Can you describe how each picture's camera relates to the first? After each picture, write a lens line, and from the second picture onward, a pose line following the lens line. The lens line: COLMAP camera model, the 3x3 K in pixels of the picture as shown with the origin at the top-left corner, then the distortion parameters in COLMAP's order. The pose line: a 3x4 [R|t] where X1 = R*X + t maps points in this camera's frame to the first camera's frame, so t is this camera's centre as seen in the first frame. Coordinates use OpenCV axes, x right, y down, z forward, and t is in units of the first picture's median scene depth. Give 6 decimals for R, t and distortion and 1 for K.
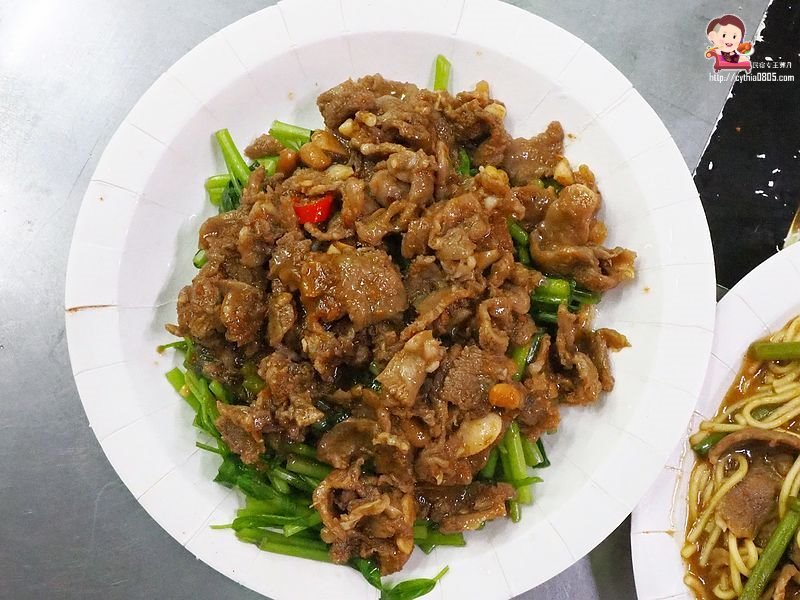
lens RADIAL K [[754.0, 0, 398.9], [0, 754.0, 316.5], [0, 0, 1]] dist [0.000146, 0.014444]
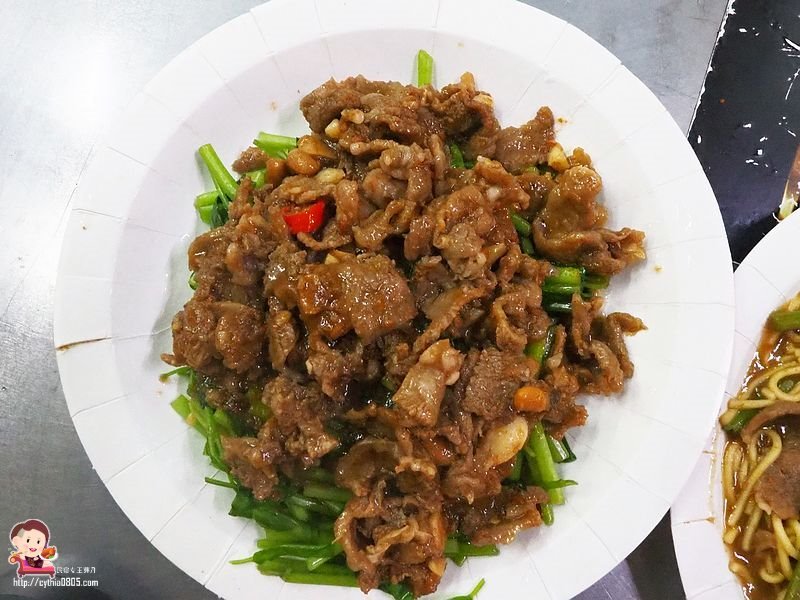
lens RADIAL K [[574.0, 0, 400.0], [0, 574.0, 300.0], [0, 0, 1]] dist [-0.001828, -0.002694]
pose [[0.995306, -0.095148, 0.017665, -0.019126], [0.095089, 0.995460, 0.004115, -0.032010], [-0.017976, -0.002416, 0.999835, 0.280925]]
